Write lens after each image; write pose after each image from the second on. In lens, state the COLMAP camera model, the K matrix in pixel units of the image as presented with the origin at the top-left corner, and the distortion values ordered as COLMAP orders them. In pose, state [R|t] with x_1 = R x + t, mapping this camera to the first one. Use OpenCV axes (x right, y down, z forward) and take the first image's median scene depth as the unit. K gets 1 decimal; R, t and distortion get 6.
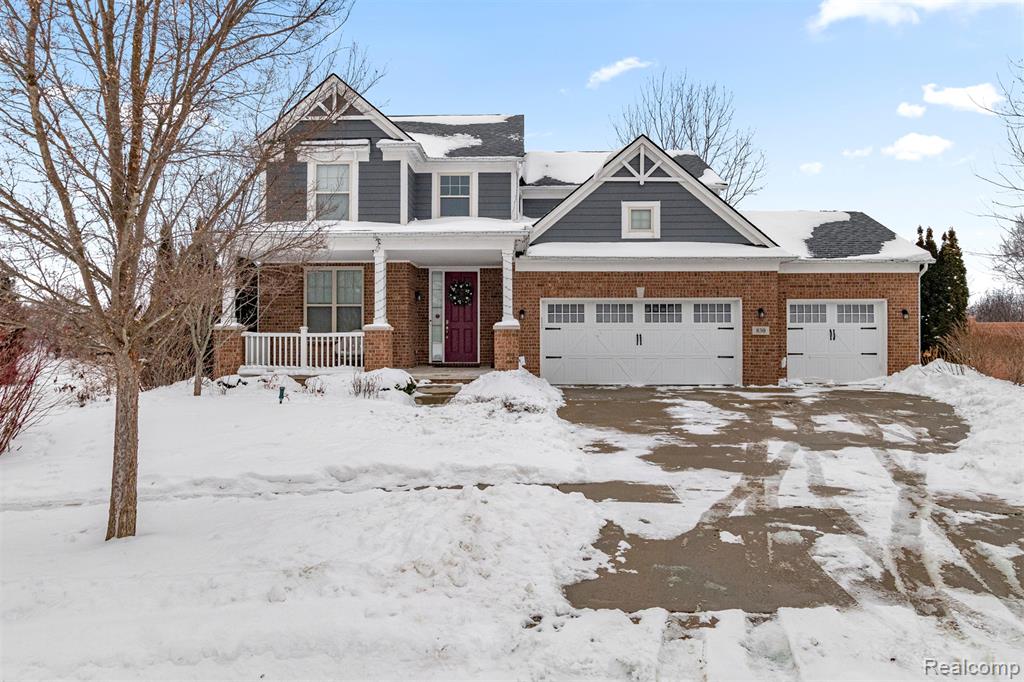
lens RADIAL K [[702.8, 0, 512.2], [0, 702.8, 334.7], [0, 0, 1]] dist [-0.008453, -0.000622]
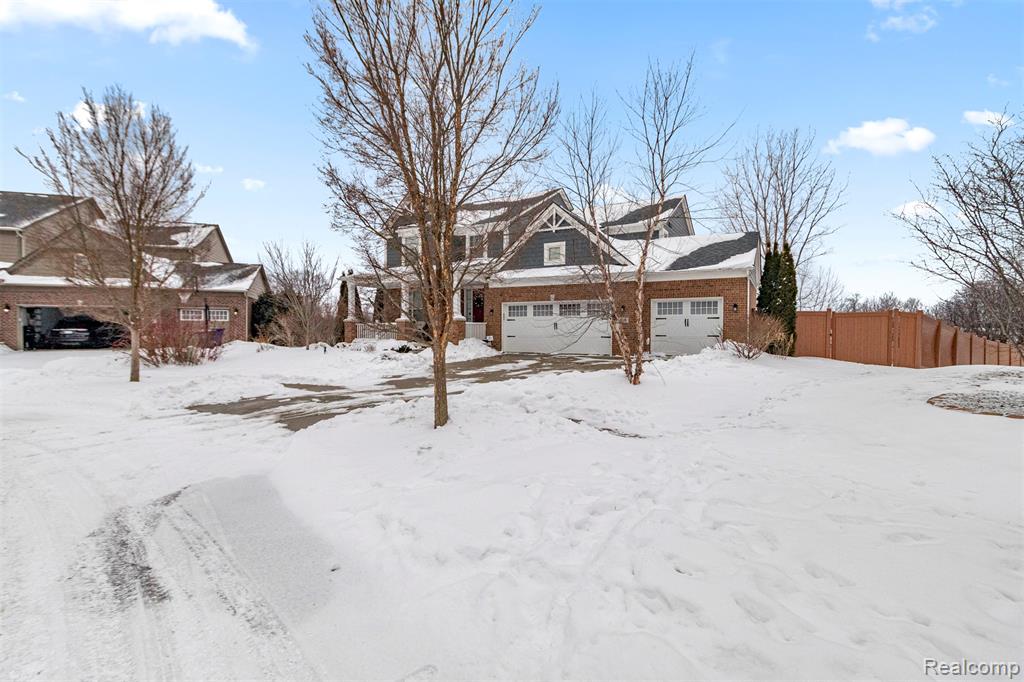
lens RADIAL K [[467.0, 0, 508.3], [0, 467.0, 343.2], [0, 0, 1]] dist [-0.013156, 0.000151]
pose [[0.874803, 0.016714, -0.484190, 0.620352], [0.003744, 0.999142, 0.041255, 0.001461], [0.484464, -0.037903, 0.873990, -0.022633]]
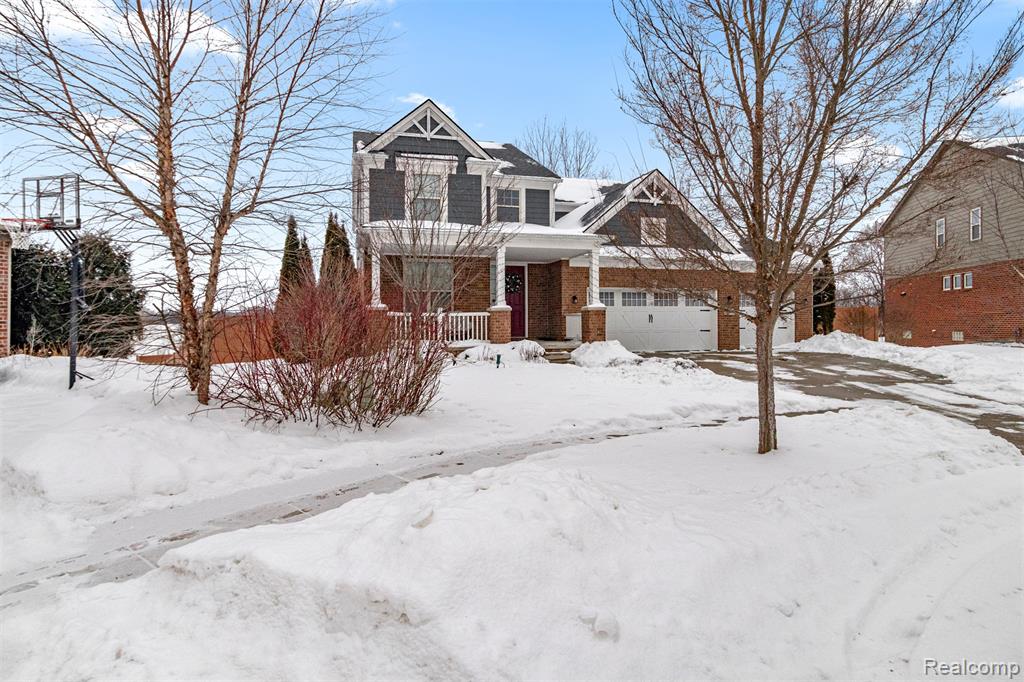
lens RADIAL K [[566.2, 0, 515.1], [0, 566.2, 320.7], [0, 0, 1]] dist [-0.000285, 0.000014]
pose [[0.956008, -0.003785, 0.293316, -0.397920], [0.002660, 0.999987, 0.004235, 0.005952], [-0.293328, -0.003269, 0.956006, 0.020576]]
